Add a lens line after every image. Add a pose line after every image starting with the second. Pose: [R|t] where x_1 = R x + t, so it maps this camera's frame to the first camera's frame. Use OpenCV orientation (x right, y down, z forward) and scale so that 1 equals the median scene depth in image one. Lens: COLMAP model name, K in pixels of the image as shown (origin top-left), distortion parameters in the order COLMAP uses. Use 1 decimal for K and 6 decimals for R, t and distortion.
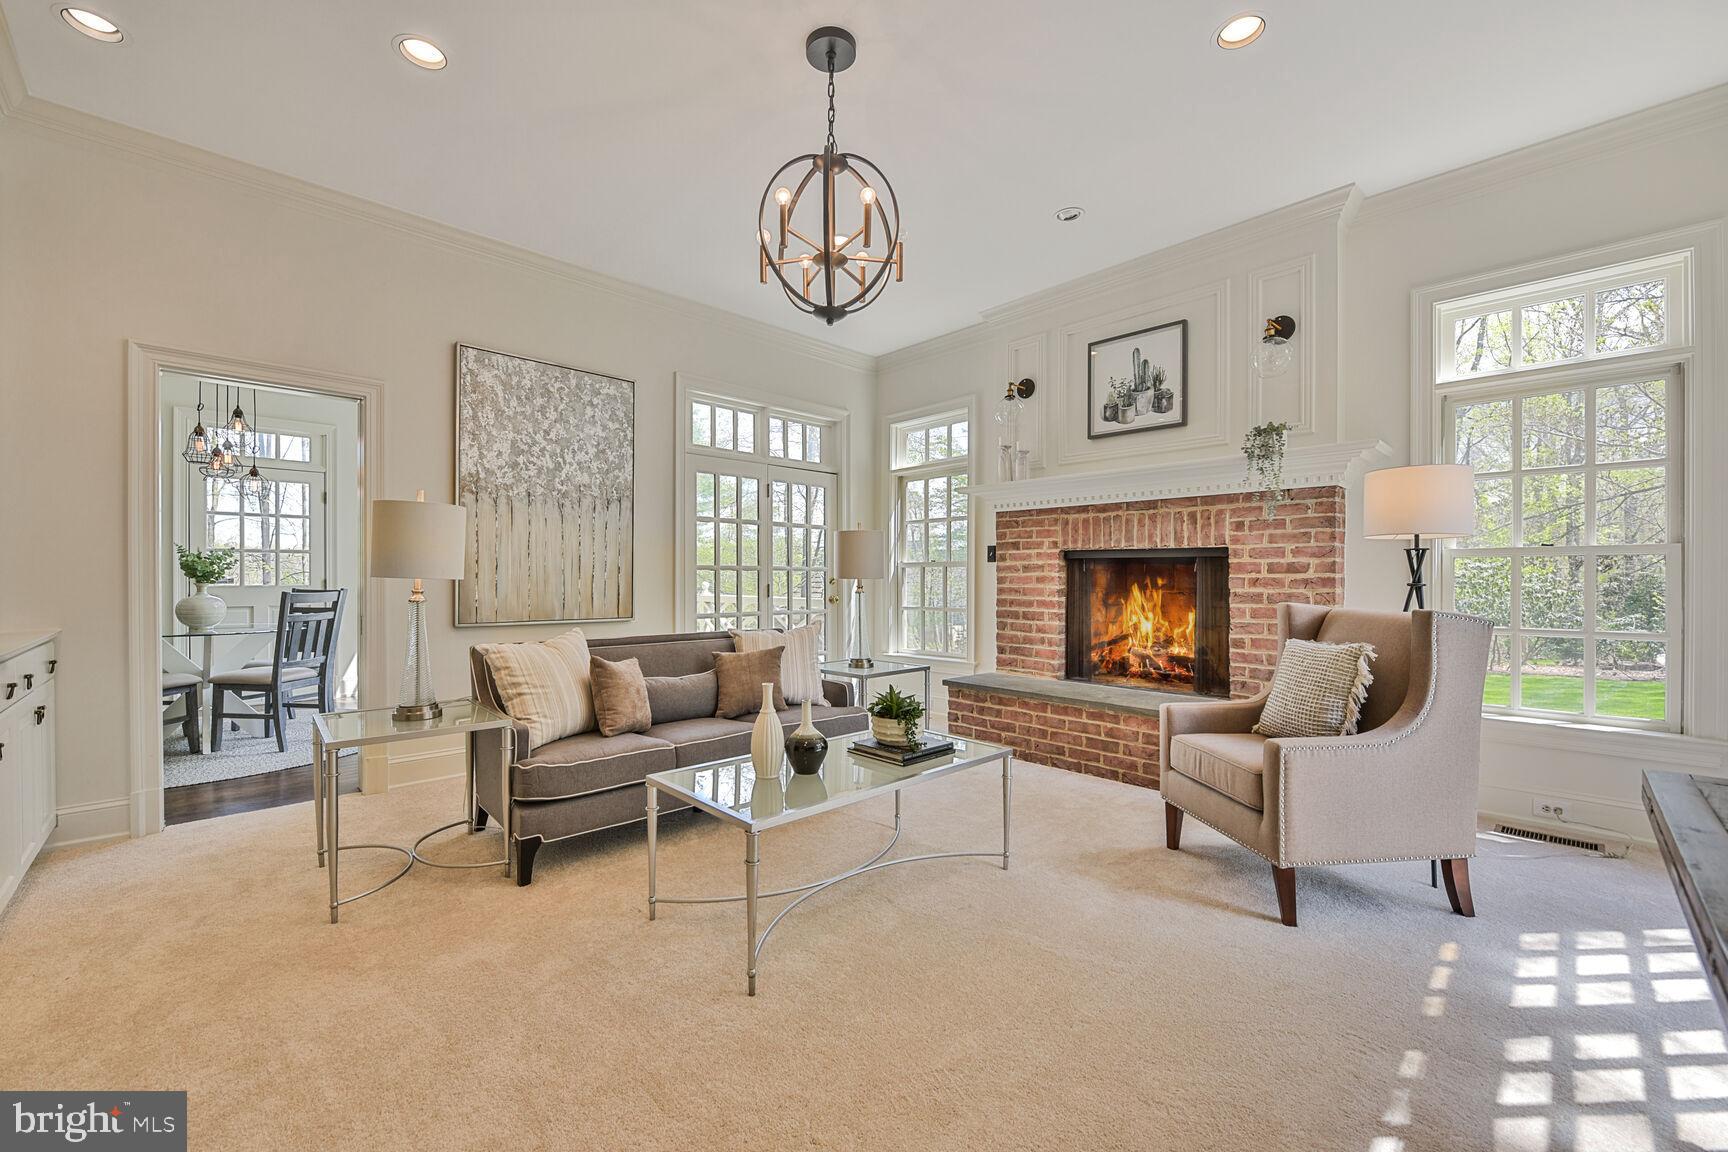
lens RADIAL K [[689.1, 0, 864.4], [0, 689.1, 577.4], [0, 0, 1]] dist [-0.000729, 0.000328]
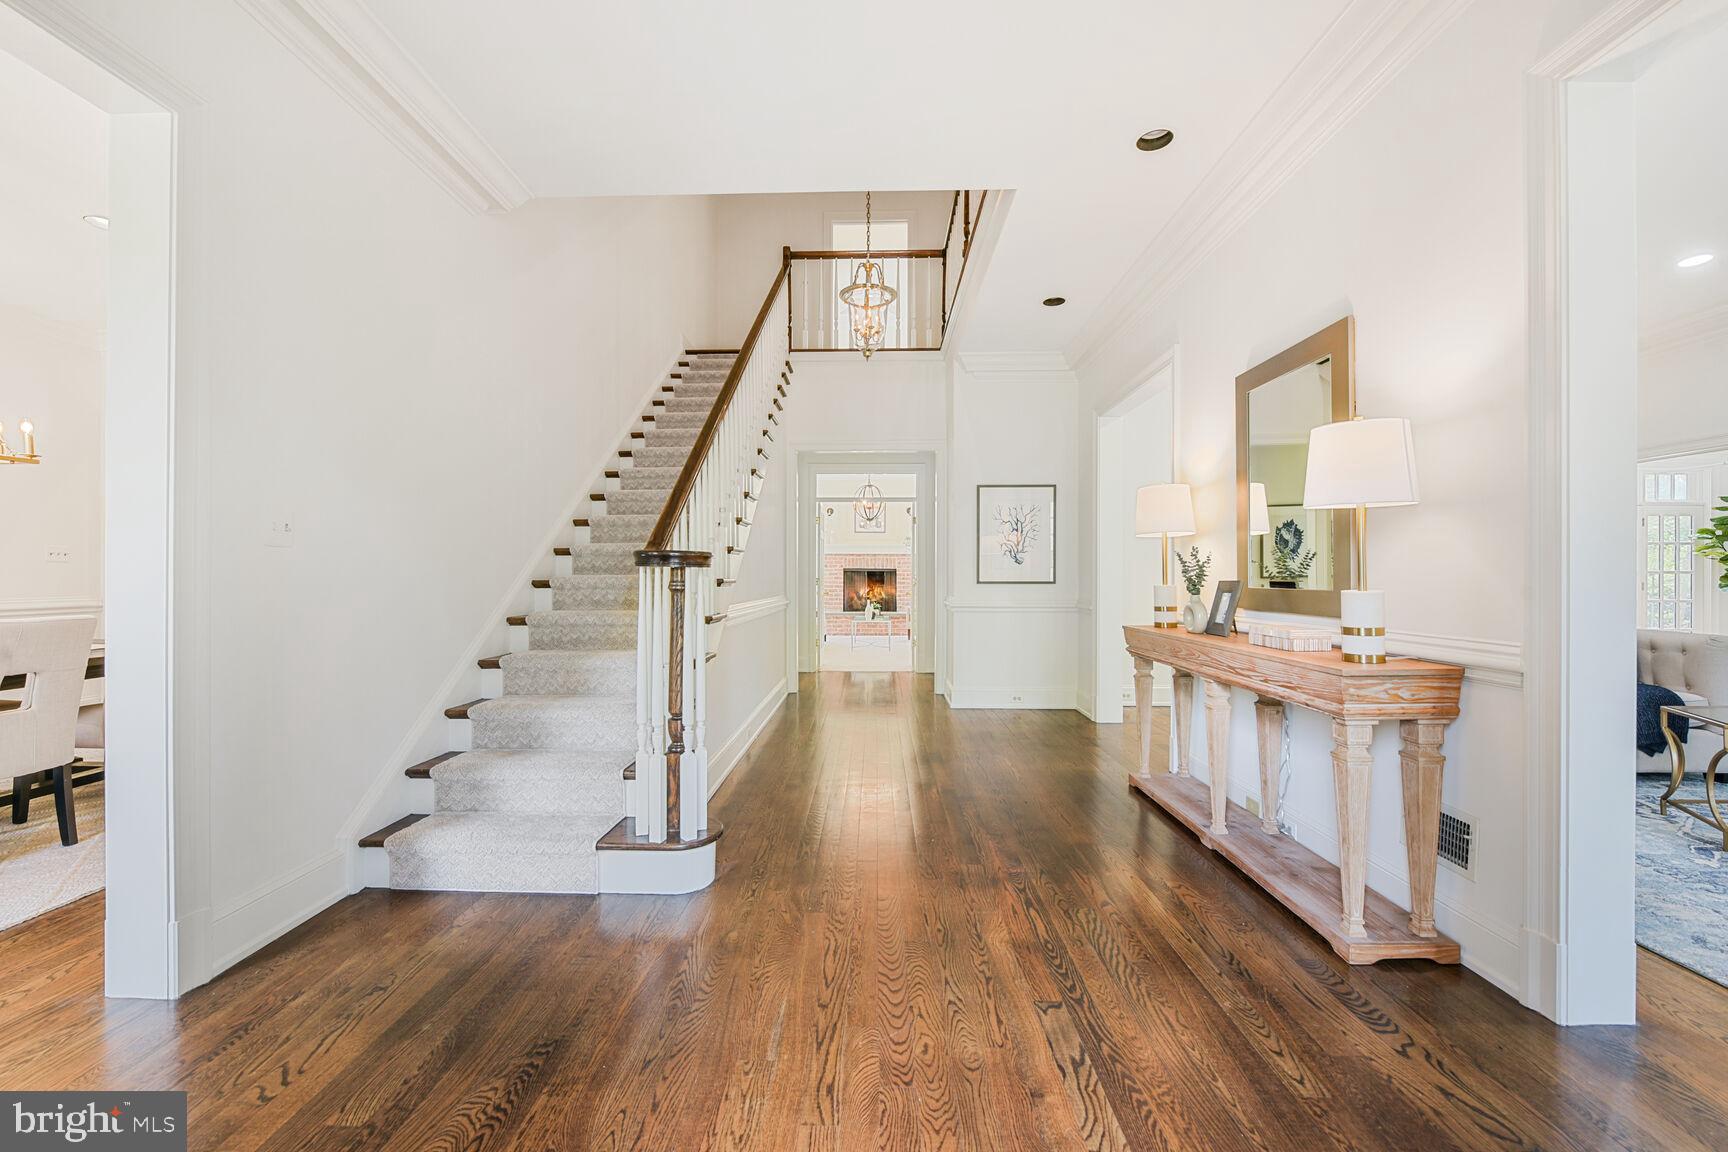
lens RADIAL K [[689.1, 0, 863.4], [0, 689.1, 575.8], [0, 0, 1]] dist [-0.000729, 0.000328]
pose [[0.712334, -0.001439, 0.701839, -1.857897], [0.001744, 0.999998, 0.000280, -0.008287], [-0.701838, 0.001024, 0.712336, -1.266449]]
